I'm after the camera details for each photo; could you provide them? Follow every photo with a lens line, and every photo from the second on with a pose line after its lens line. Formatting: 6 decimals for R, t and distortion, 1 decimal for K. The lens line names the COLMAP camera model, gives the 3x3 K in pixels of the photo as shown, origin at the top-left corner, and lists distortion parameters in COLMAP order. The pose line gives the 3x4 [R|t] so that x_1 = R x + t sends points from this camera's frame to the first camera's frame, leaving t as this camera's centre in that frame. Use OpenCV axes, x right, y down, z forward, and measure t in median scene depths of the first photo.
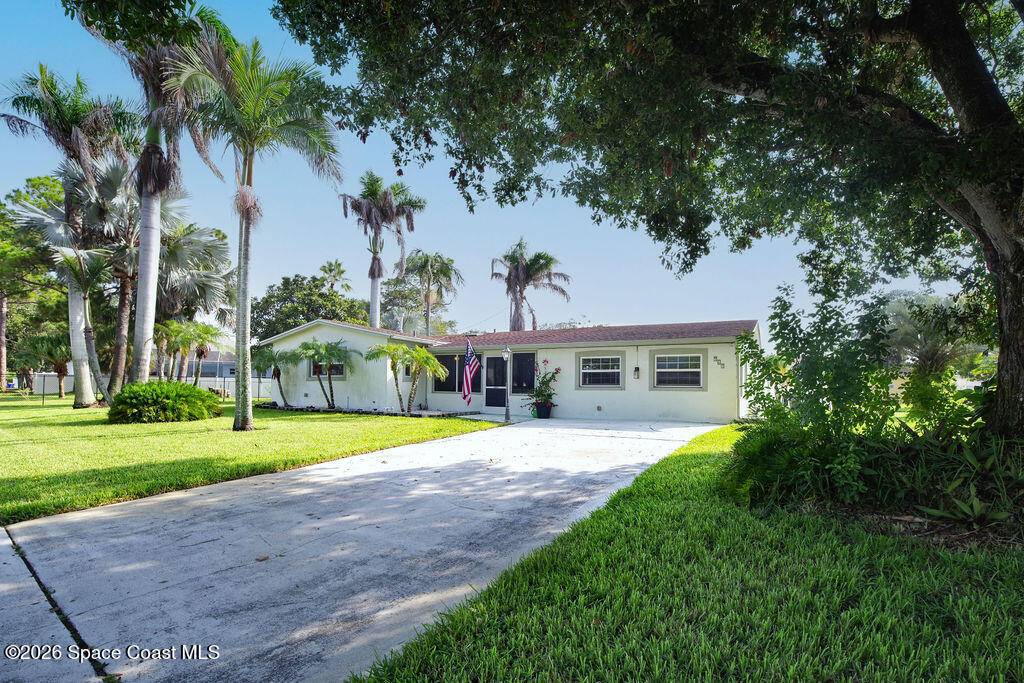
lens RADIAL K [[441.0, 0, 512.0], [0, 441.0, 341.5], [0, 0, 1]] dist [0.025587, 0.000078]
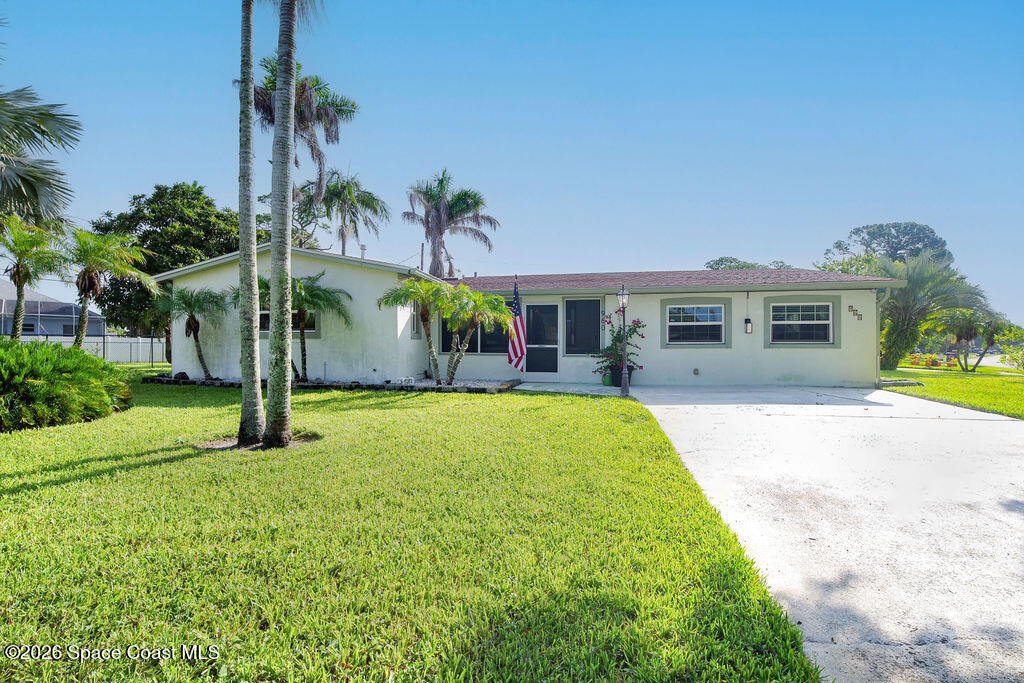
lens RADIAL K [[457.3, 0, 511.9], [0, 457.3, 323.3], [0, 0, 1]] dist [-0.000979, -0.000187]
pose [[0.963687, 0.002533, 0.267022, -0.295255], [-0.017864, 0.998326, 0.055001, 0.025605], [-0.266436, -0.057774, 0.962119, 0.290536]]
